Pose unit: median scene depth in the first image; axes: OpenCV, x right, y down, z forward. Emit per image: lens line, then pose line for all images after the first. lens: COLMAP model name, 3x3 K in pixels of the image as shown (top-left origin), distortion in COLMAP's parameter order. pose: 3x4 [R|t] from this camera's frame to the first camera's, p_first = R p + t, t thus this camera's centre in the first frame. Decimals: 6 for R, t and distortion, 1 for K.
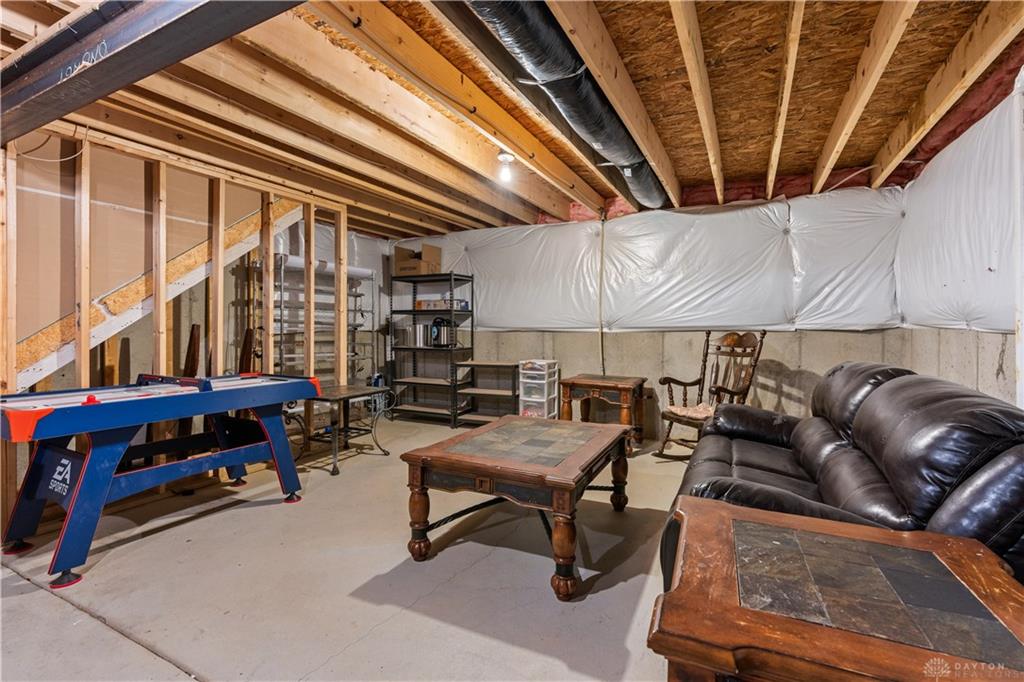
lens RADIAL K [[462.5, 0, 510.8], [0, 462.5, 332.5], [0, 0, 1]] dist [-0.012478, 0.003302]
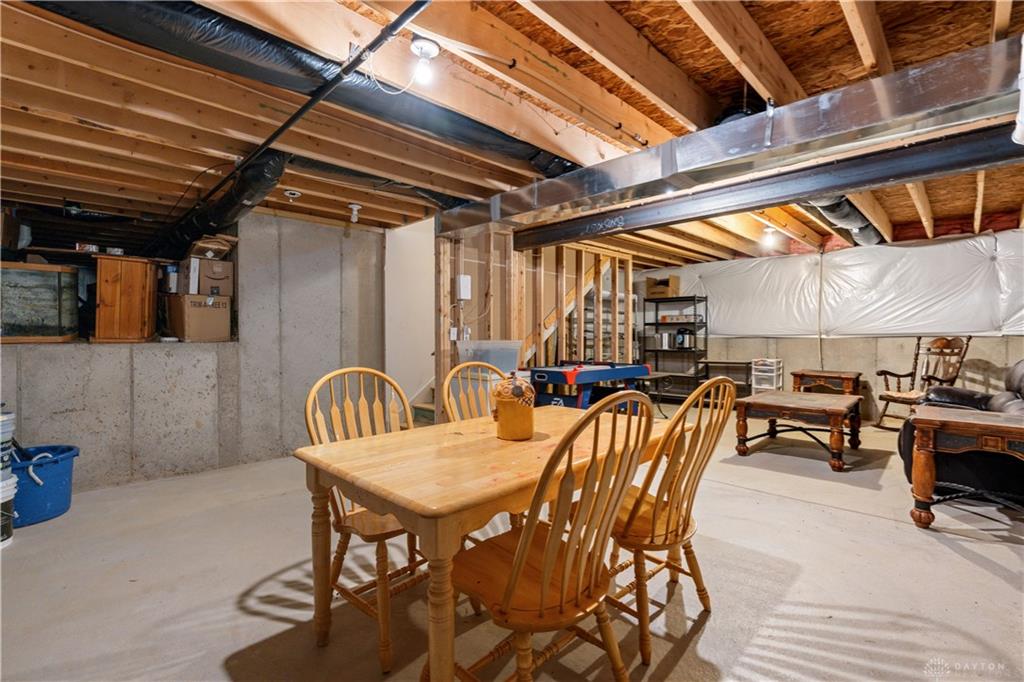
lens RADIAL K [[462.5, 0, 513.3], [0, 462.5, 340.8], [0, 0, 1]] dist [-0.012478, 0.003302]
pose [[0.953665, -0.000531, -0.300869, -0.274440], [0.000233, 0.999999, -0.001028, 0.008920], [0.300869, 0.000910, 0.953665, -0.580749]]
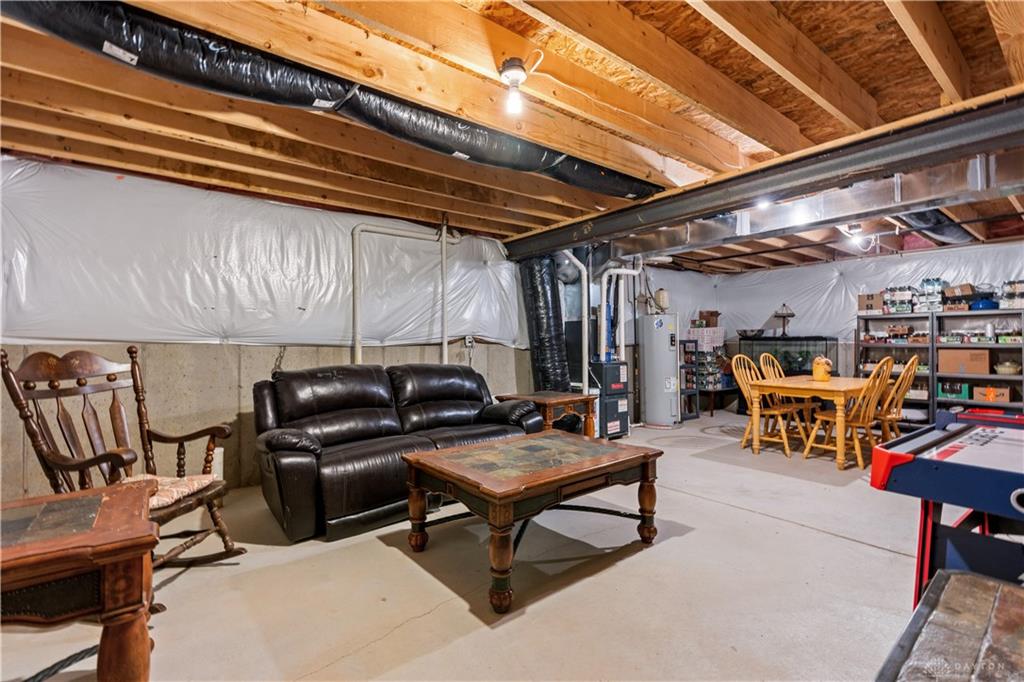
lens RADIAL K [[462.5, 0, 516.6], [0, 462.5, 337.9], [0, 0, 1]] dist [-0.012478, 0.003302]
pose [[-0.920885, 0.009165, 0.389727, -0.199682], [0.007297, 0.999954, -0.006273, -0.003975], [-0.389767, -0.002933, -0.920909, 1.243056]]
